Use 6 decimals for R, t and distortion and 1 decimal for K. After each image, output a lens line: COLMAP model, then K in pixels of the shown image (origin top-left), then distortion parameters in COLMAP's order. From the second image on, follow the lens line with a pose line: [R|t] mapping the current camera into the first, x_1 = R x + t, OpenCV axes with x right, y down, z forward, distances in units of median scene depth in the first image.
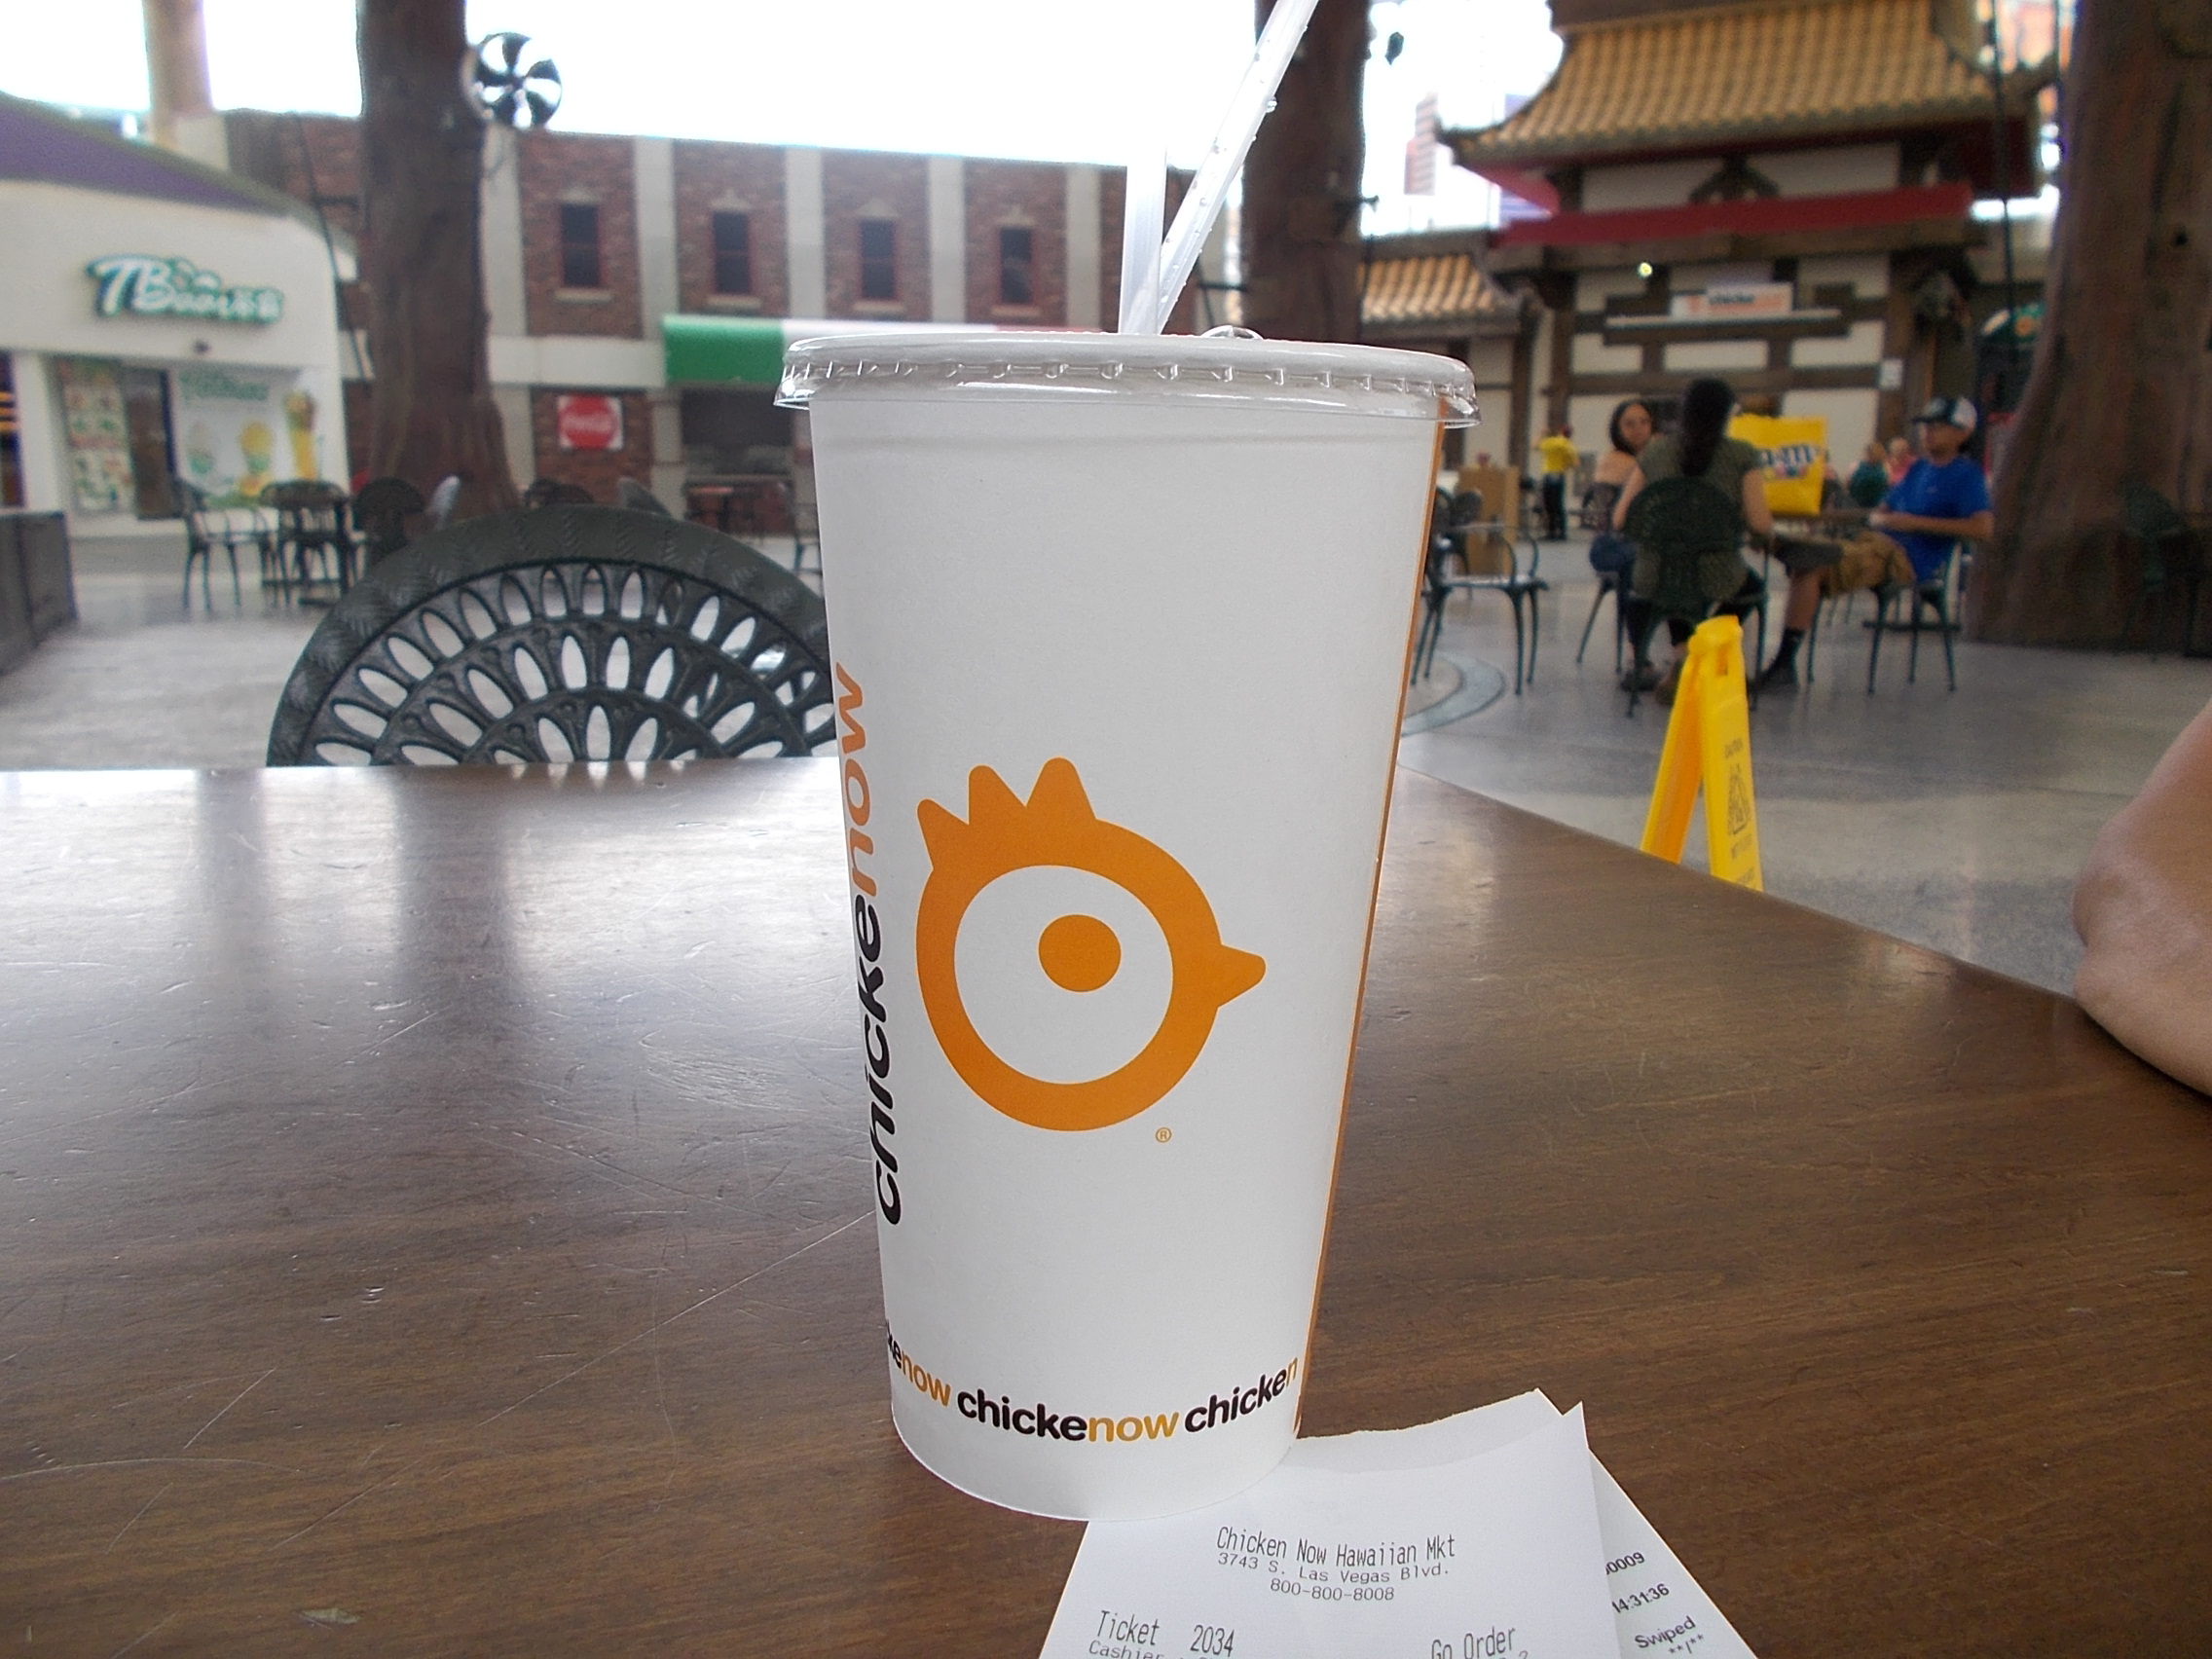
lens RADIAL K [[1659.6, 0, 1100.6], [0, 1659.6, 863.8], [0, 0, 1]] dist [0.003658, -0.036529]
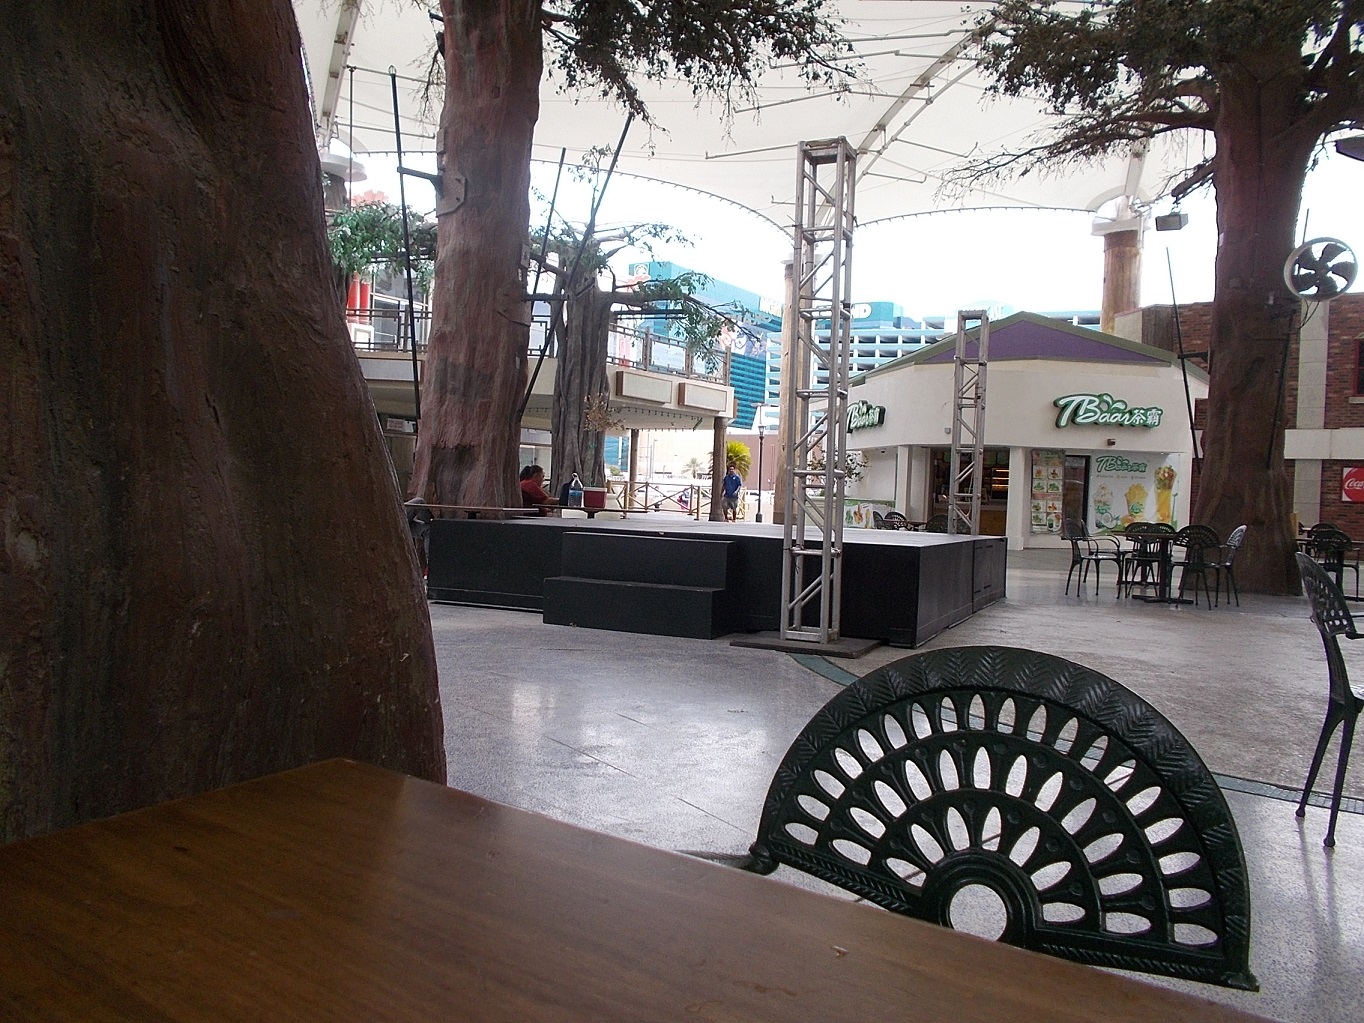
lens RADIAL K [[1023.3, 0, 678.7], [0, 1023.3, 532.6], [0, 0, 1]] dist [0.003658, -0.036529]
pose [[0.622455, 0.033519, -0.781938, 0.049563], [-0.193745, 0.974586, -0.112451, -0.056310], [0.758296, 0.221493, 0.613130, 0.104224]]
